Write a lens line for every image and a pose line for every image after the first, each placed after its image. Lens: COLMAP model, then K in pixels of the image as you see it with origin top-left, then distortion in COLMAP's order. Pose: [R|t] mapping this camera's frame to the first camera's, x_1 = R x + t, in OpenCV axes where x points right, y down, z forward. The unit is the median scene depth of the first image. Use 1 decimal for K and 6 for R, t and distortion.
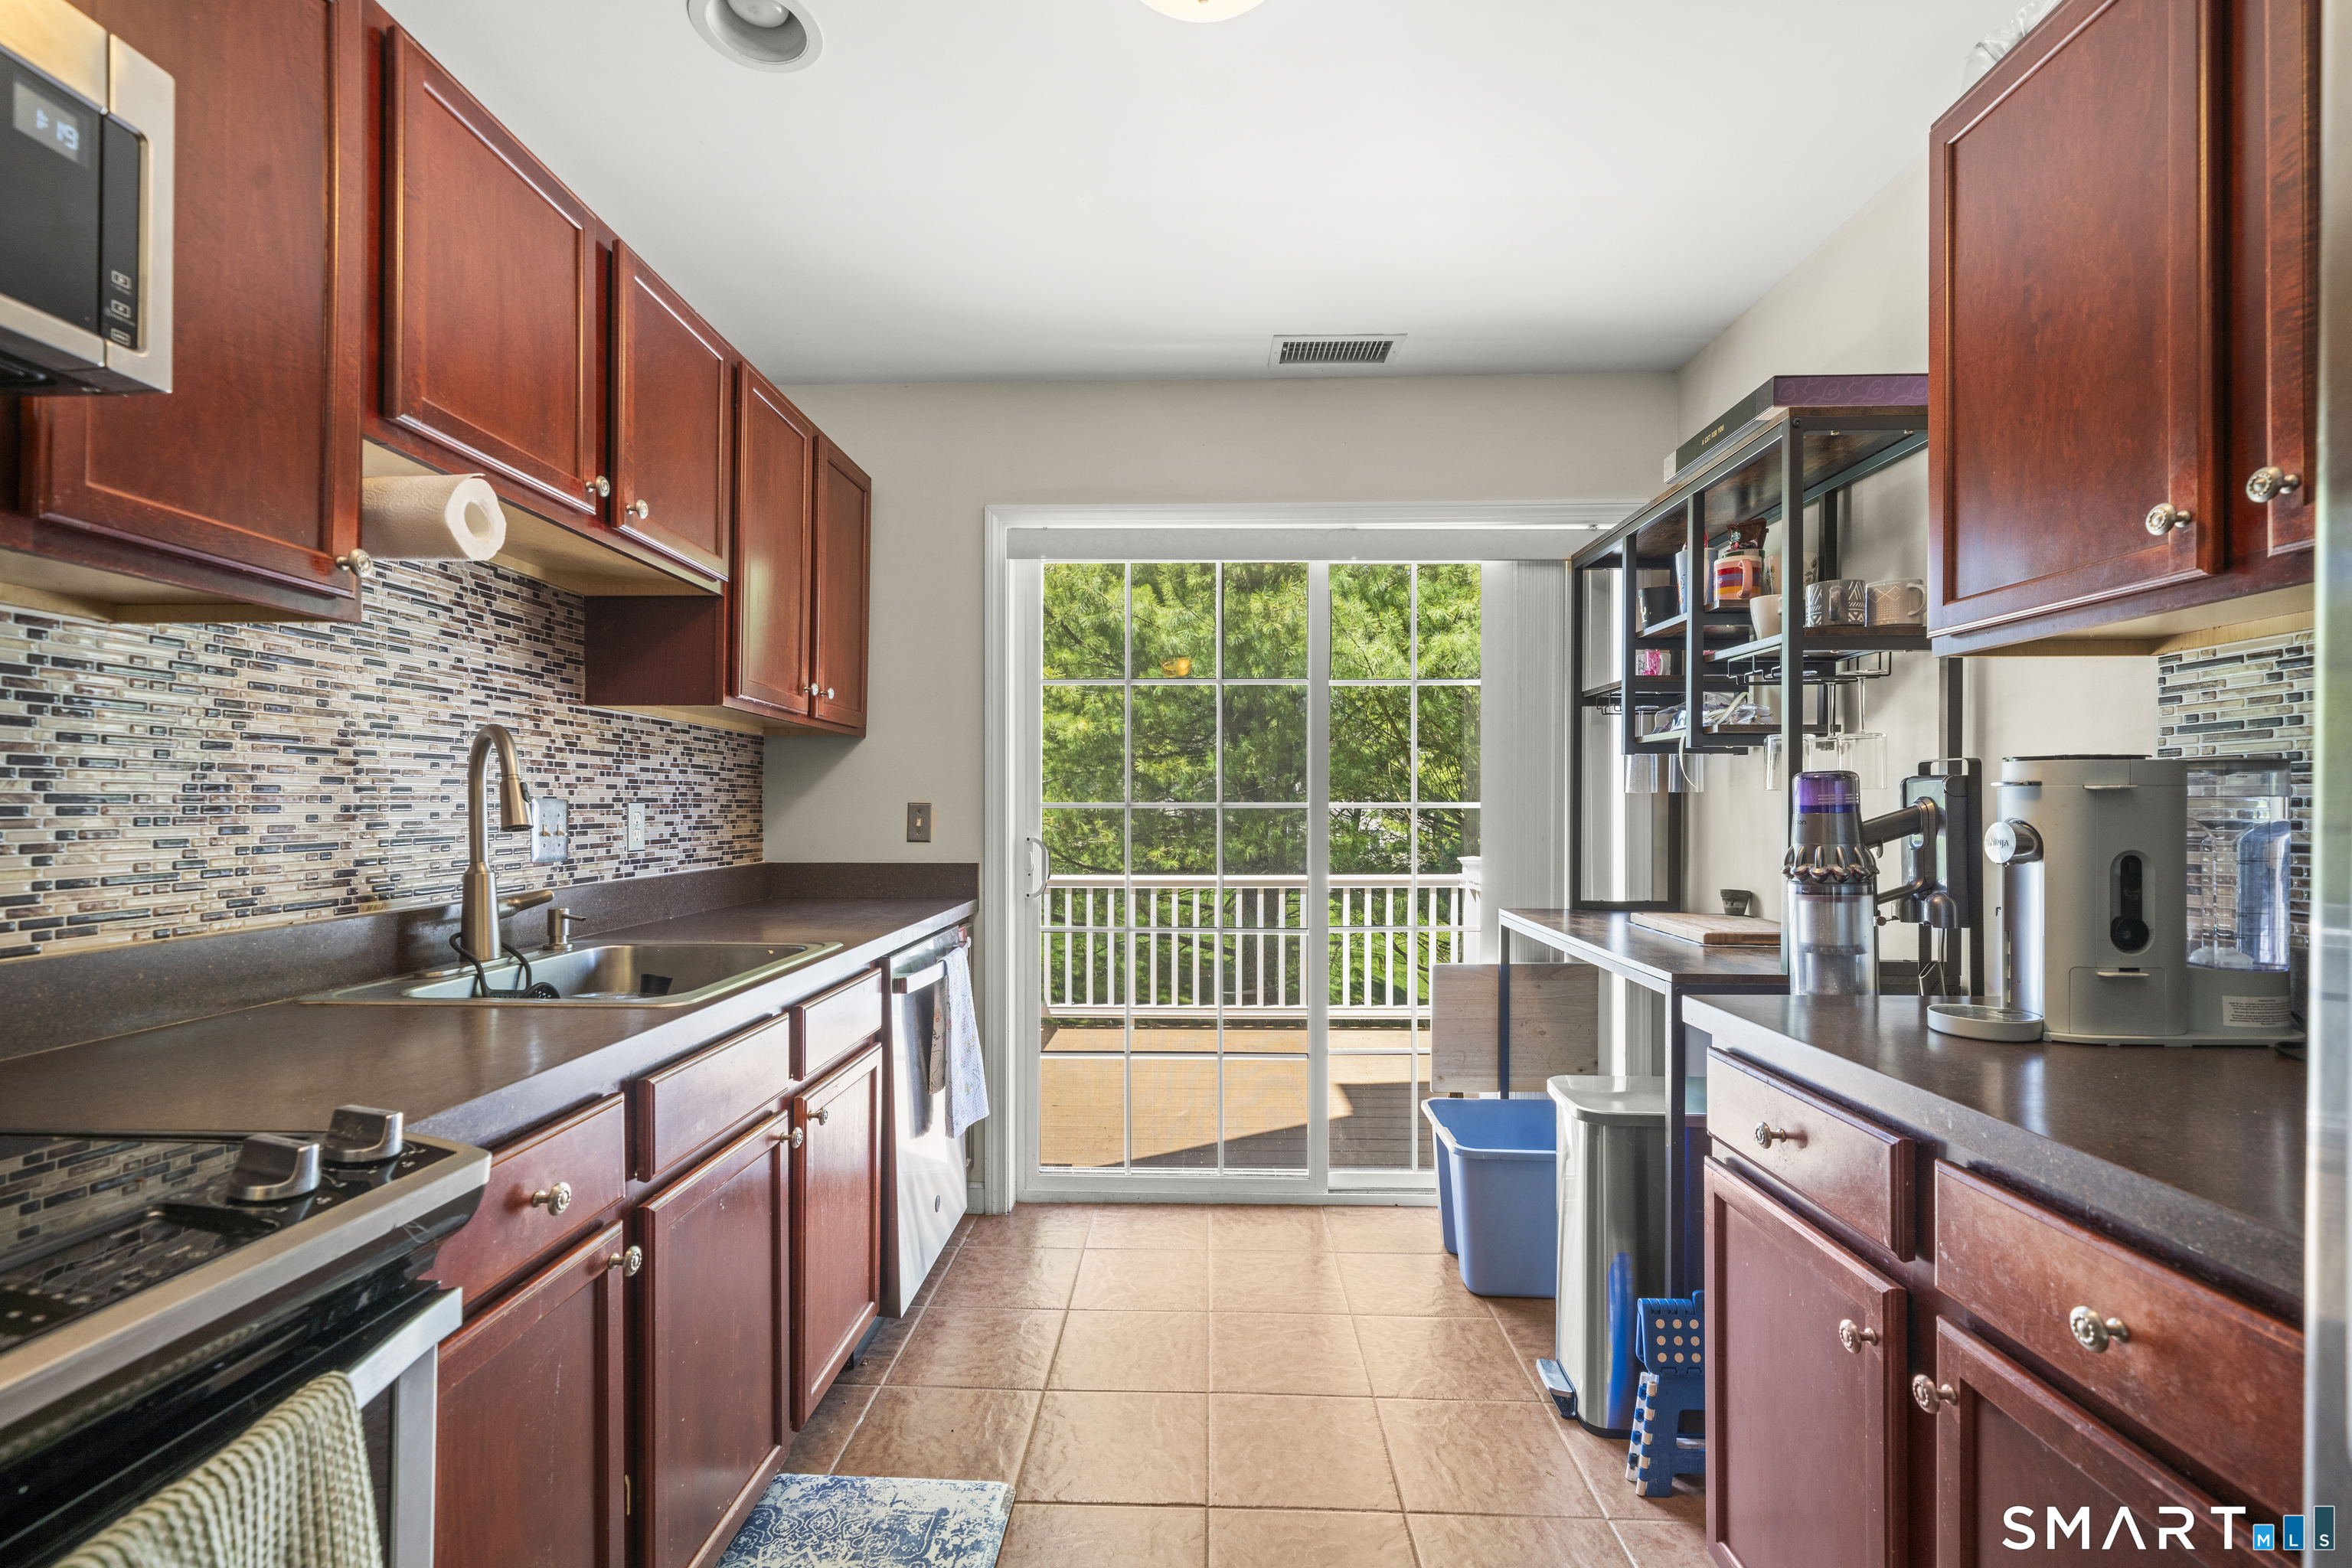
lens RADIAL K [[1013.0, 0, 1173.8], [0, 1013.0, 803.3], [0, 0, 1]] dist [0.000869, 0.000225]
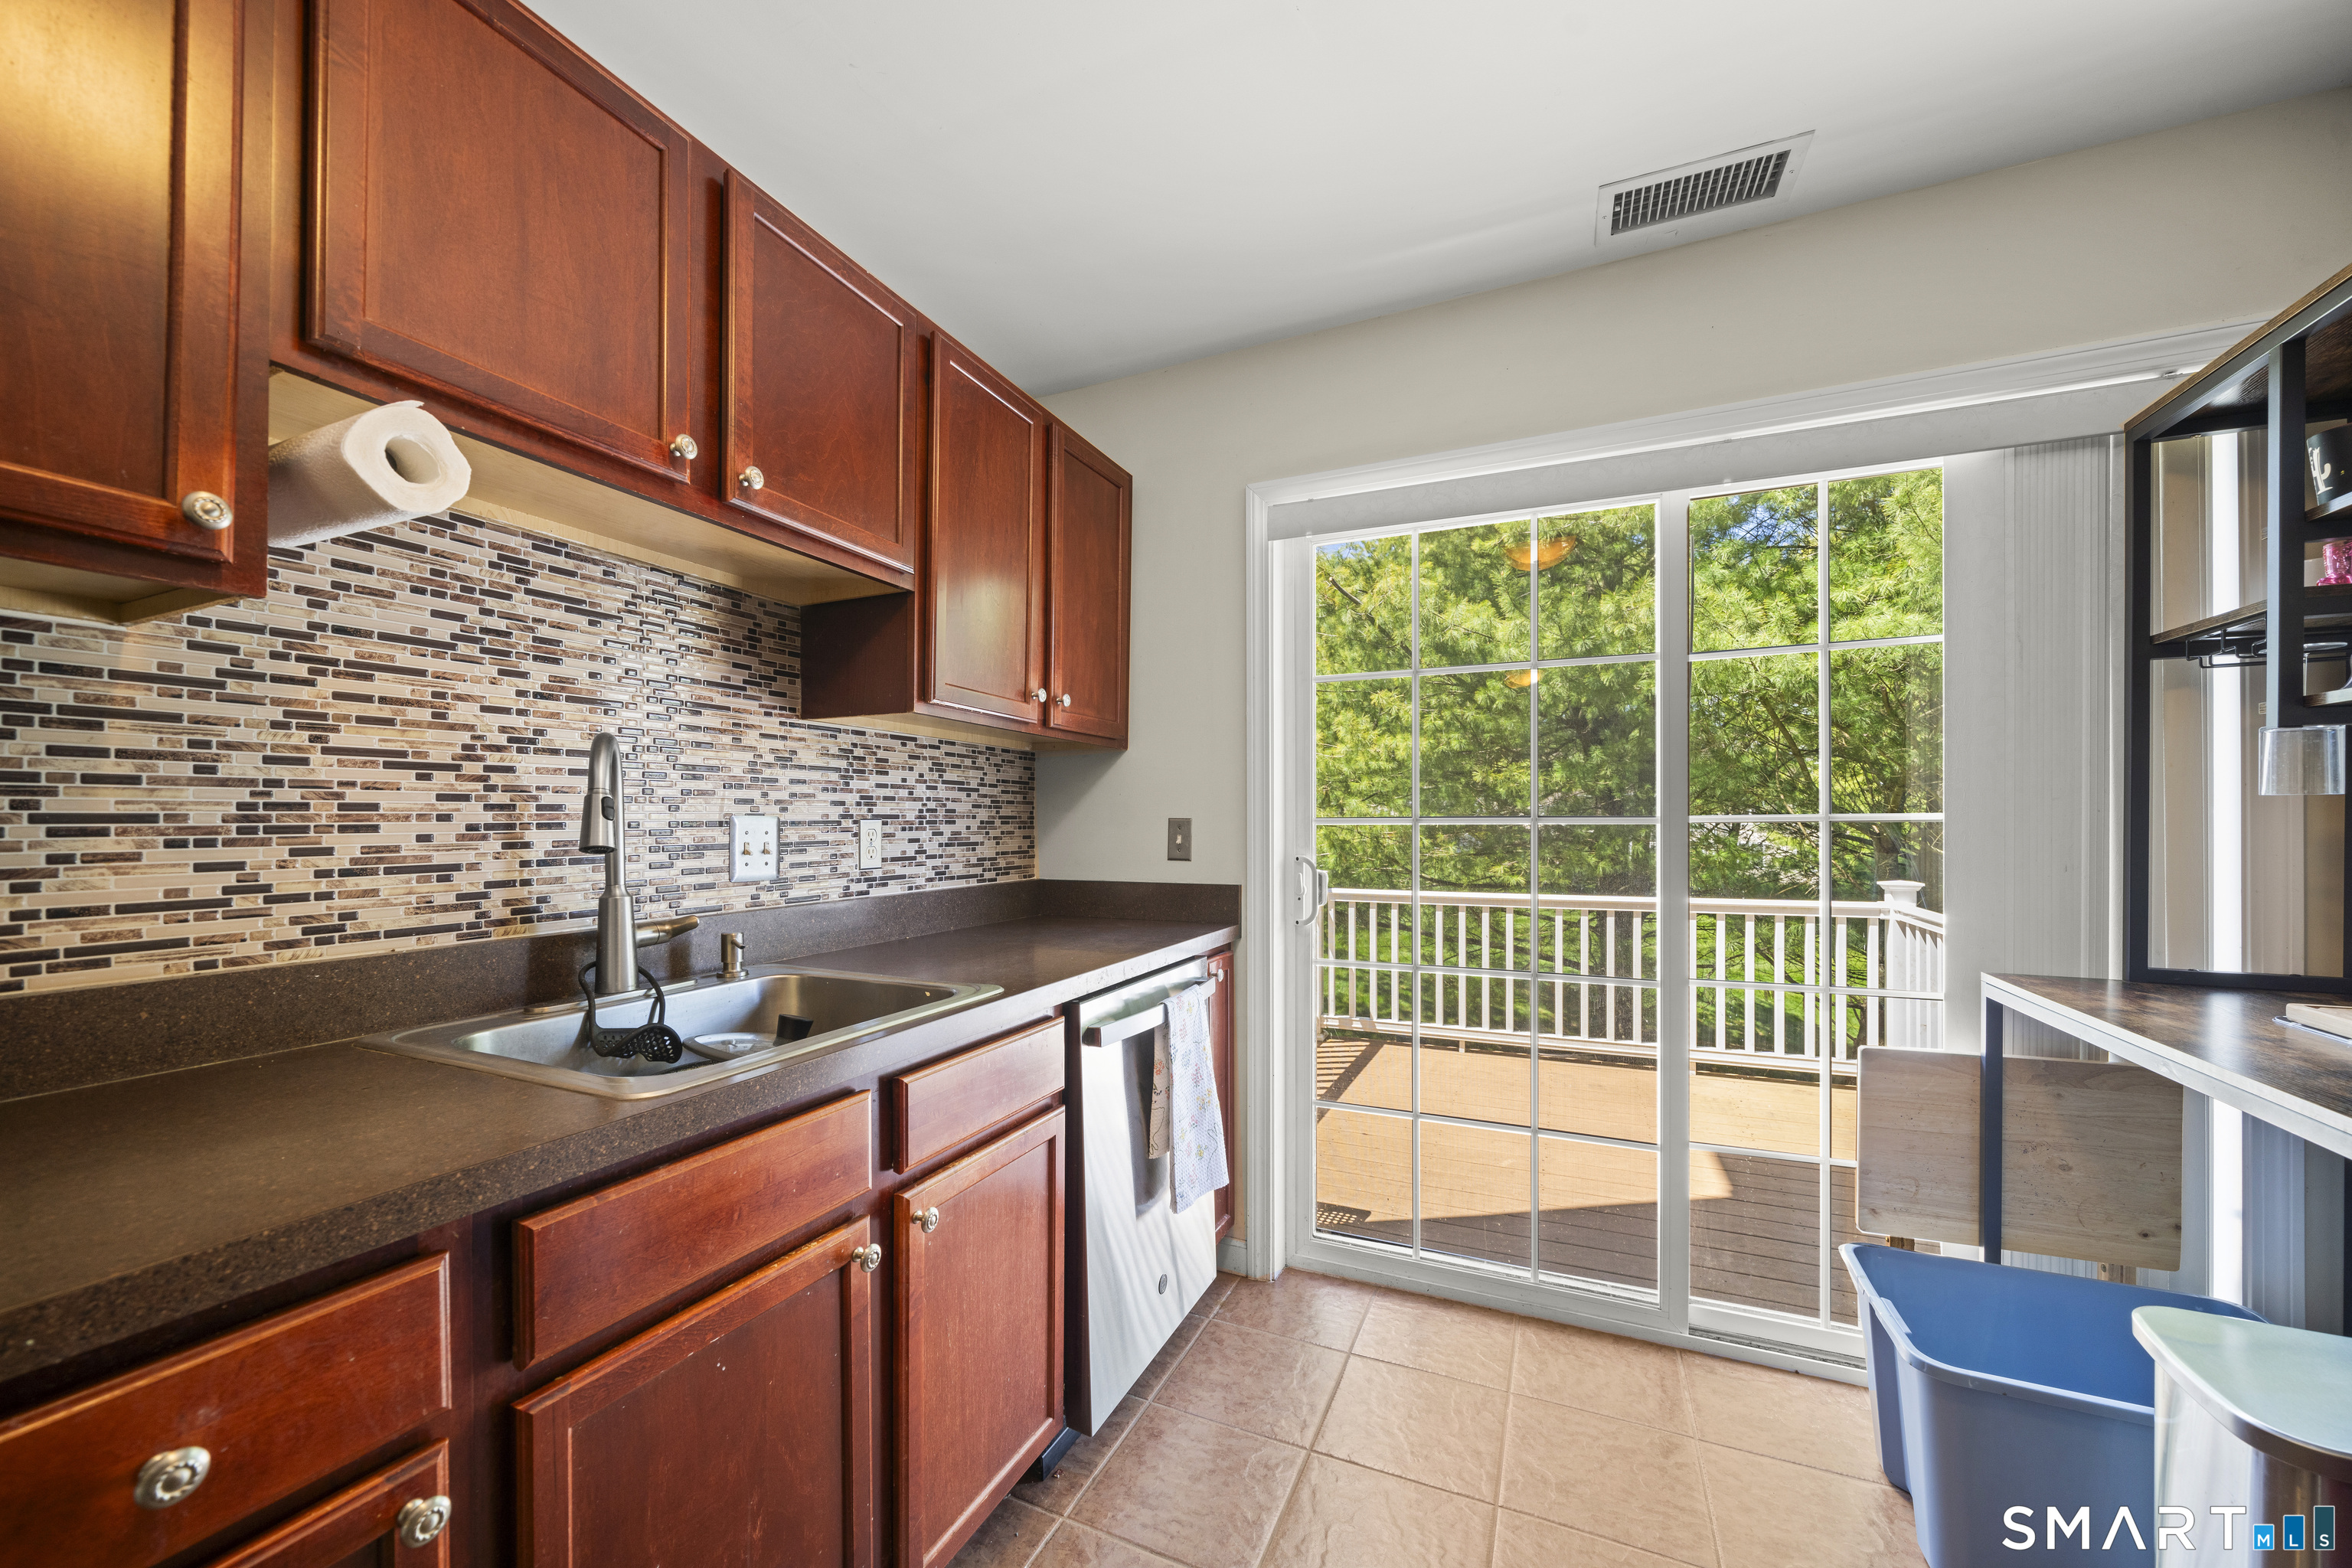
lens RADIAL K [[876.4, 0, 1171.6], [0, 876.4, 821.1], [0, 0, 1]] dist [-0.002573, -0.000193]
pose [[0.923275, -0.003457, -0.384125, 0.061079], [0.004864, 0.999985, 0.002690, 0.000144], [0.384109, -0.004351, 0.923277, 0.319451]]
